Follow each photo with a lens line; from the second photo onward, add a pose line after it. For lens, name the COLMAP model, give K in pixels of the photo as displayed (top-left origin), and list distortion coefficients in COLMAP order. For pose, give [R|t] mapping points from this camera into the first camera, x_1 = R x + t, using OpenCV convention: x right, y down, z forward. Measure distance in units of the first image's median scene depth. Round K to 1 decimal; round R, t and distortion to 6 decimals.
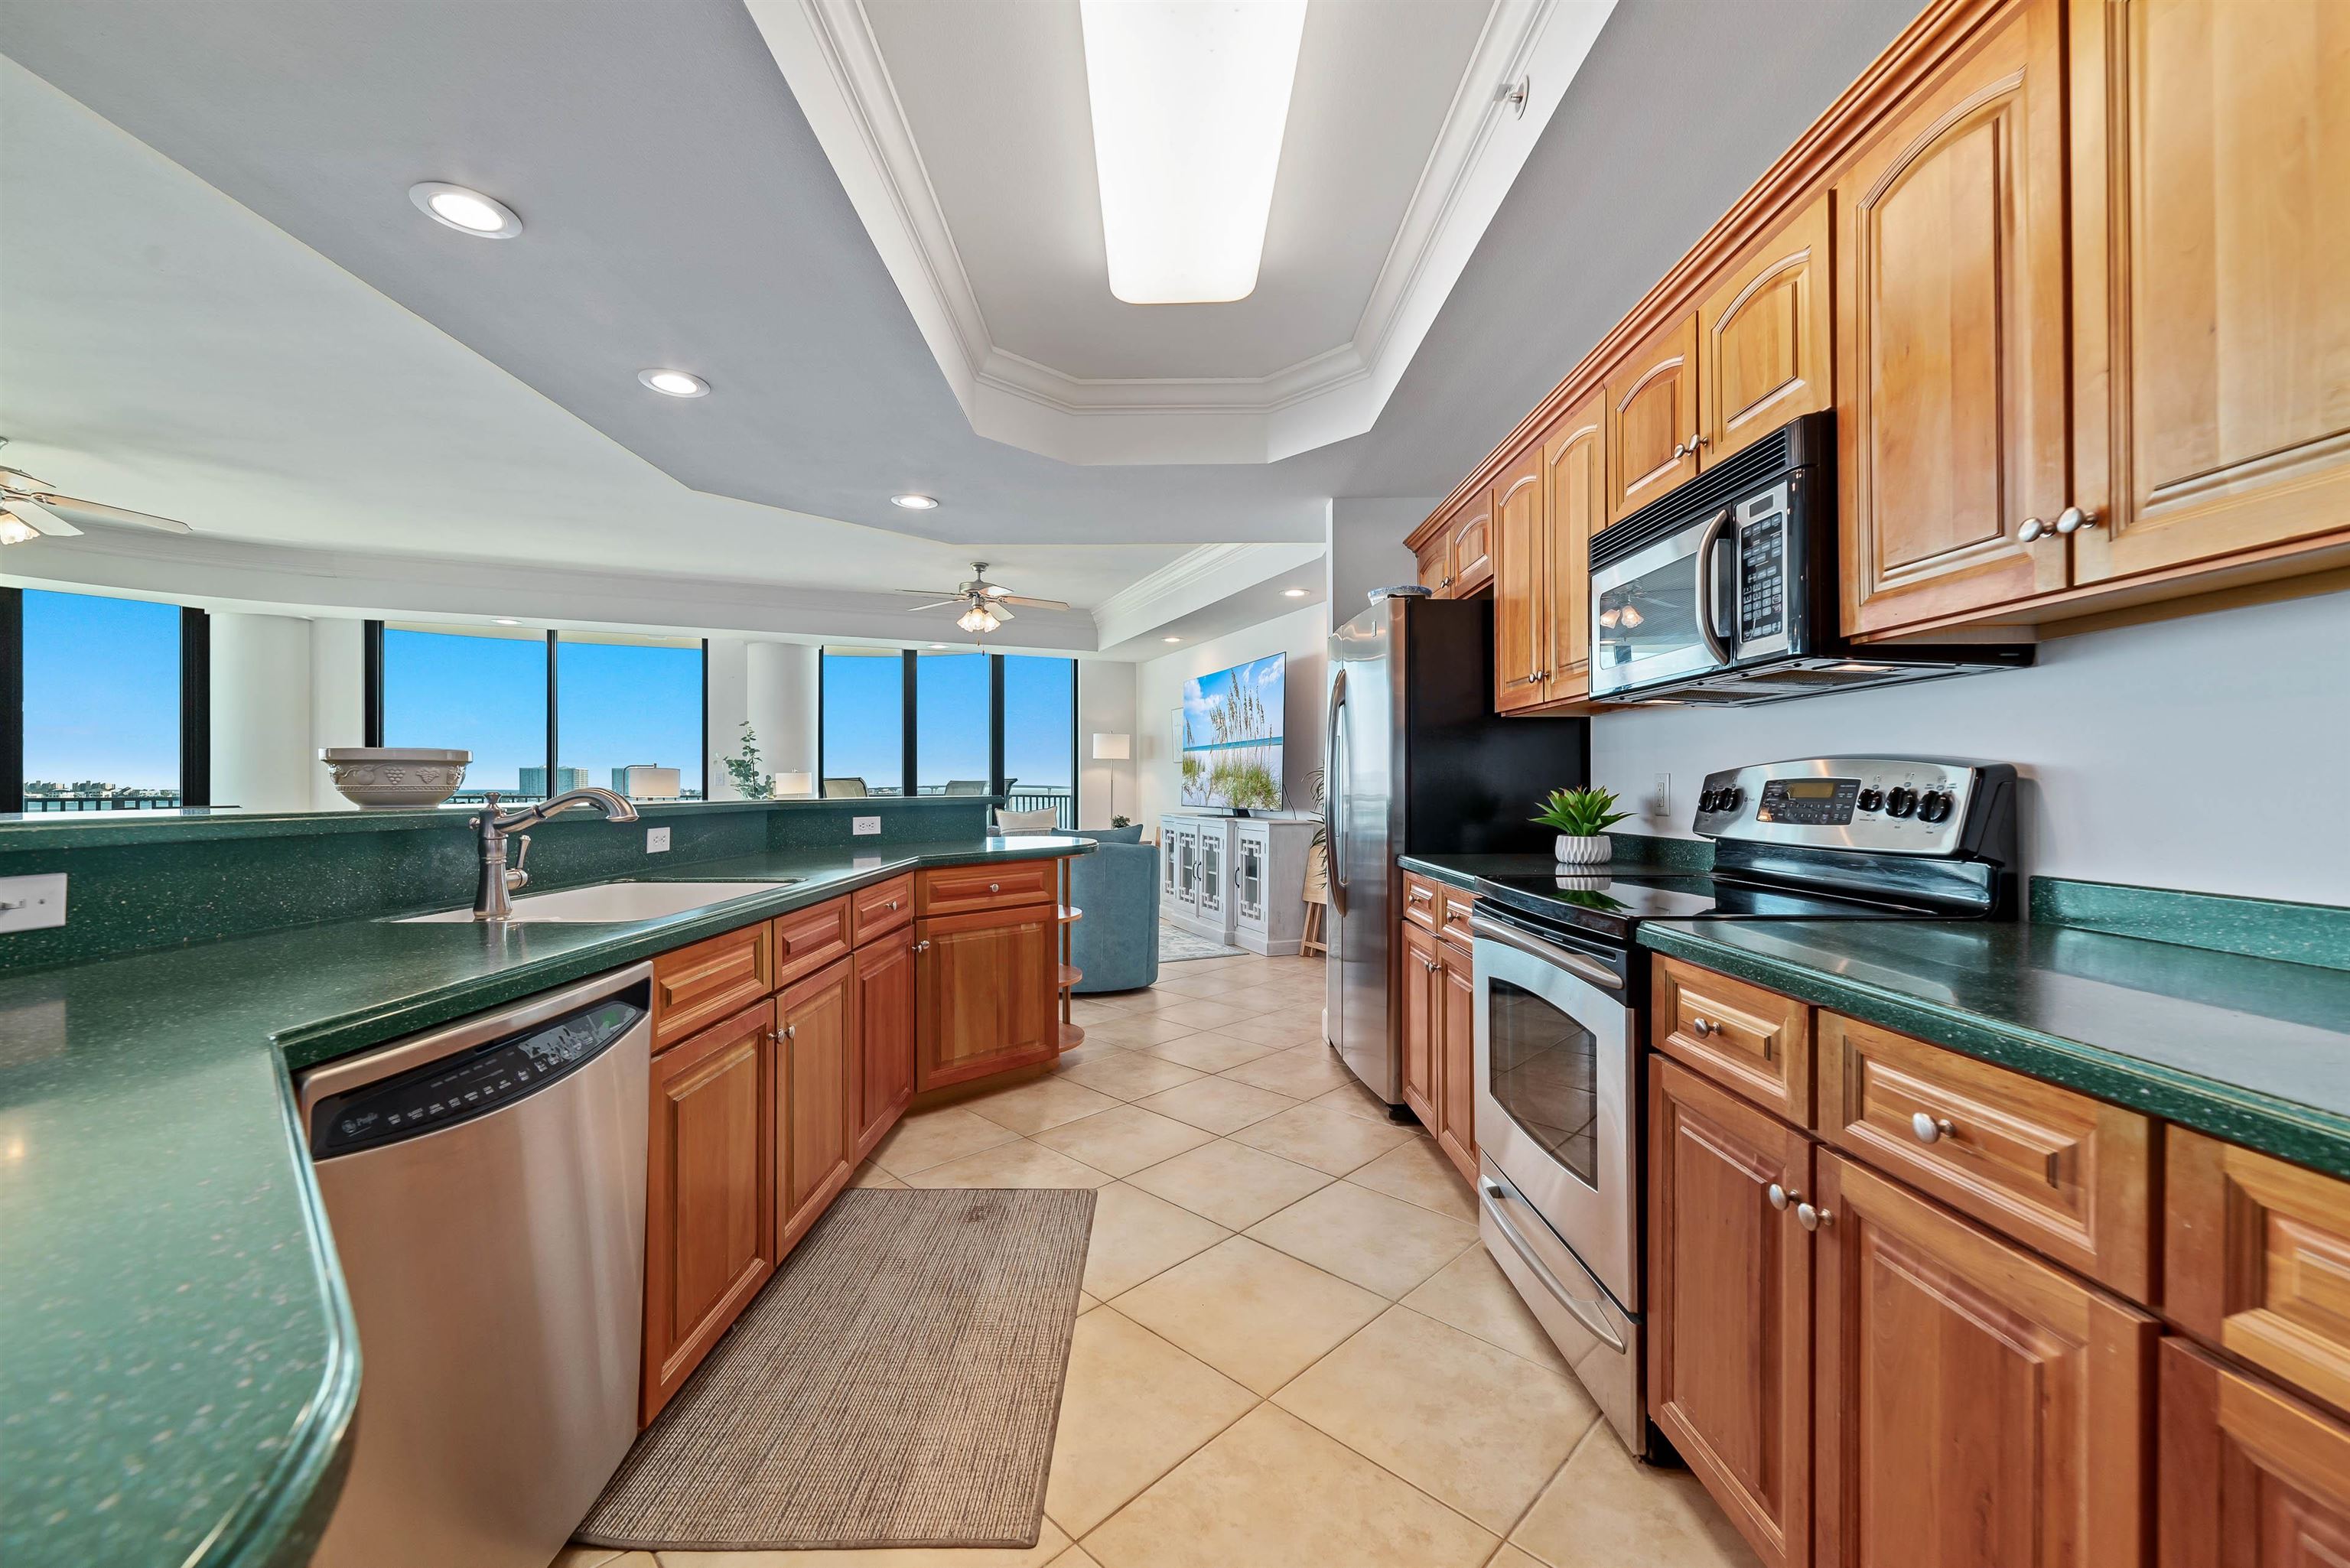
lens RADIAL K [[911.6, 0, 1172.9], [0, 911.6, 789.1], [0, 0, 1]] dist [0.001221, 0.000162]
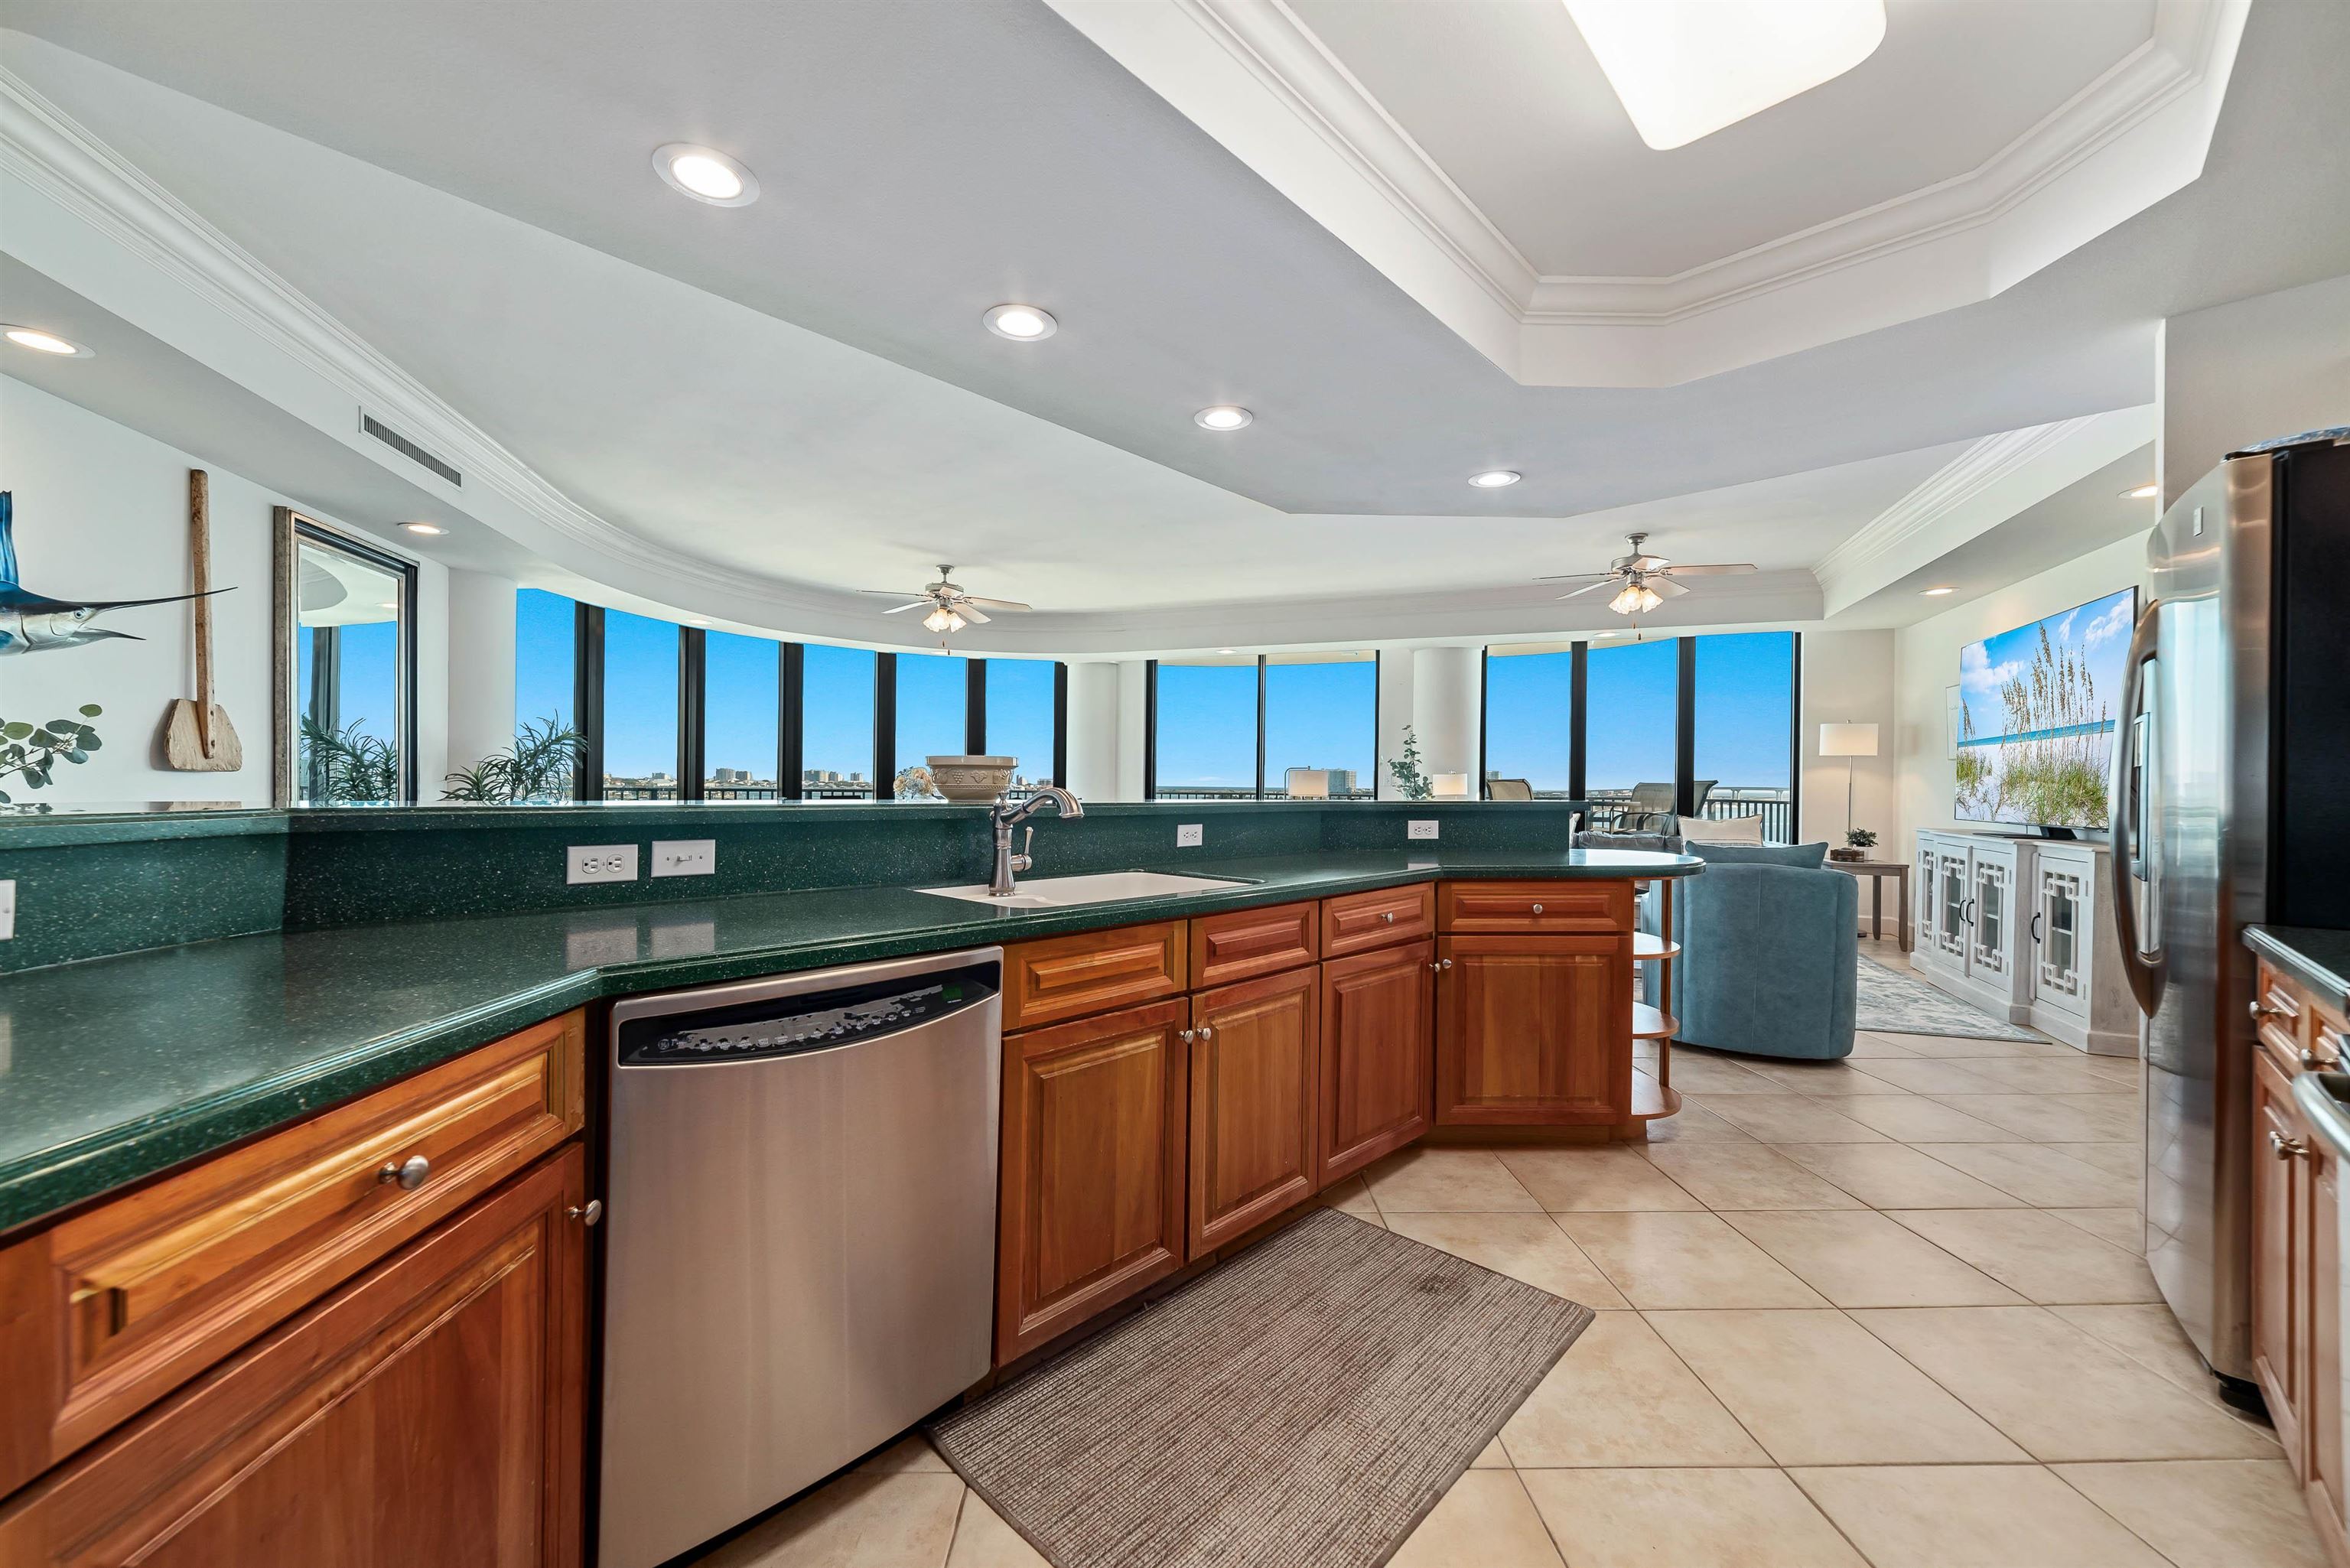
lens RADIAL K [[899.6, 0, 1189.0], [0, 899.6, 789.7], [0, 0, 1]] dist [-0.003320, 0.000256]
pose [[0.726501, 0.011694, -0.687066, 0.141801], [-0.011720, 0.999921, 0.004627, -0.003367], [0.687065, 0.004690, 0.726580, 0.157926]]
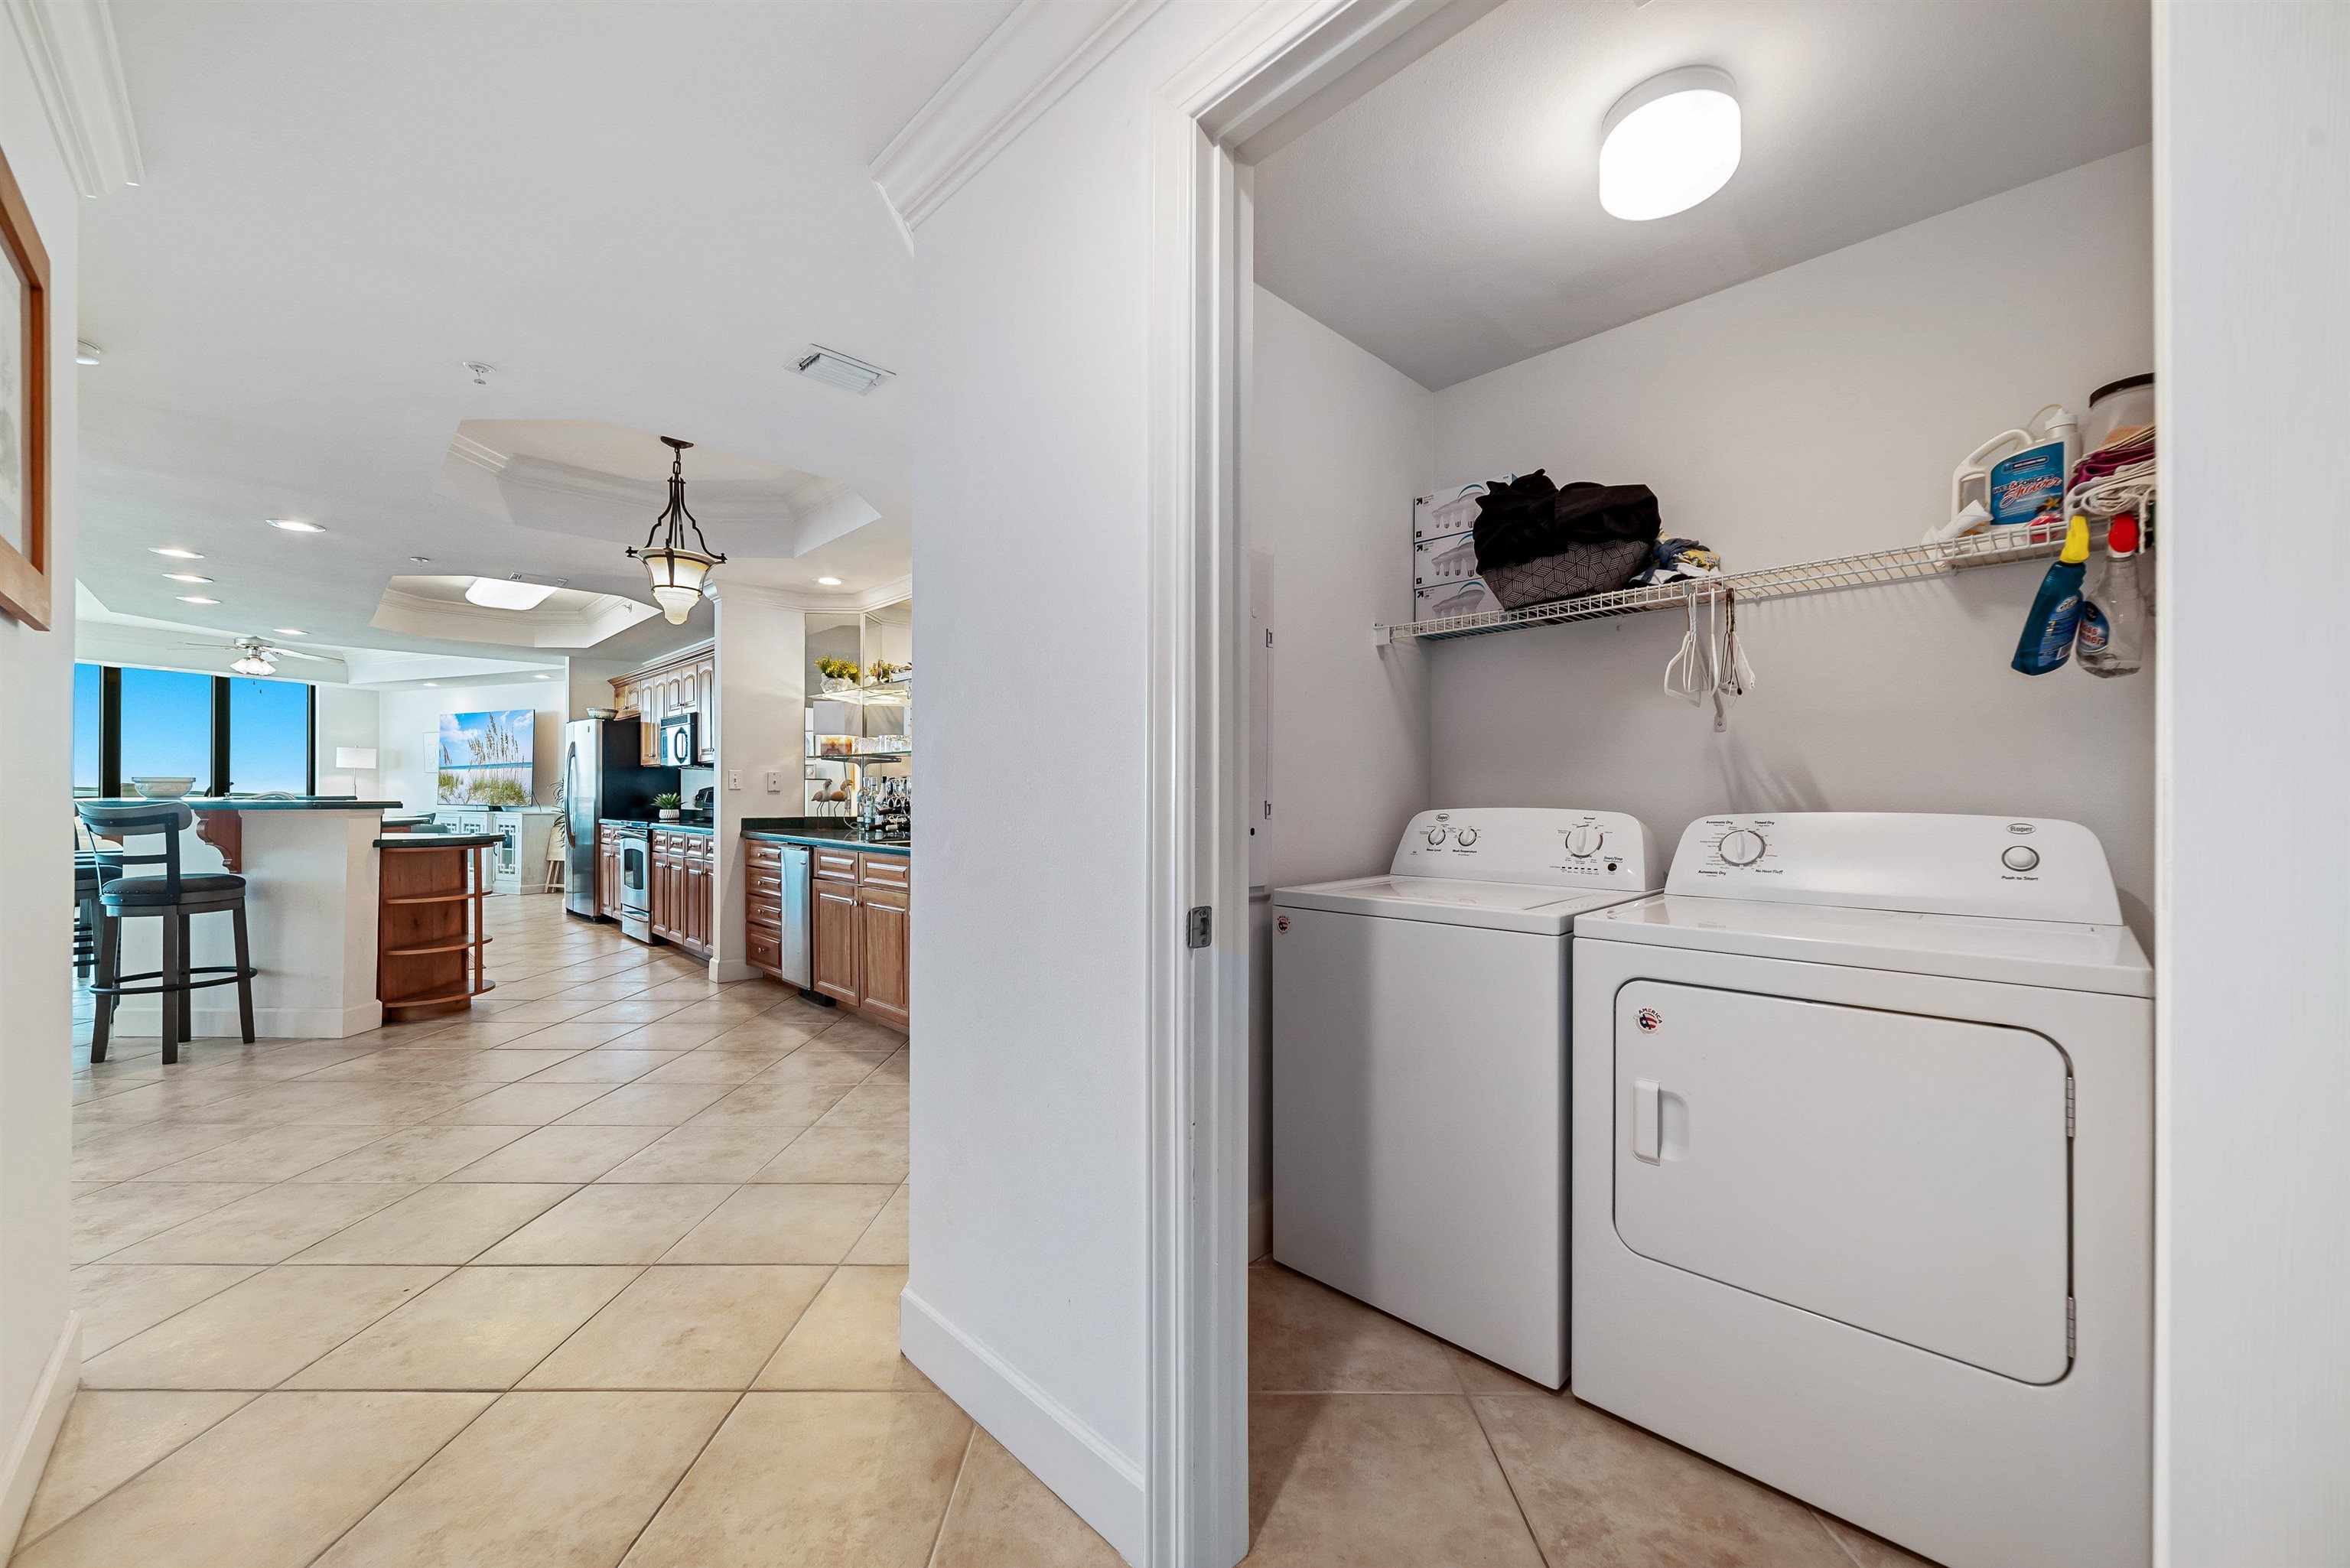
lens RADIAL K [[911.6, 0, 1172.9], [0, 911.6, 789.1], [0, 0, 1]] dist [0.001221, 0.000162]
pose [[0.728858, 0.013293, 0.684535, -0.291603], [-0.000703, 0.999826, -0.018666, 0.034159], [-0.684664, 0.013123, 0.728741, -1.741926]]
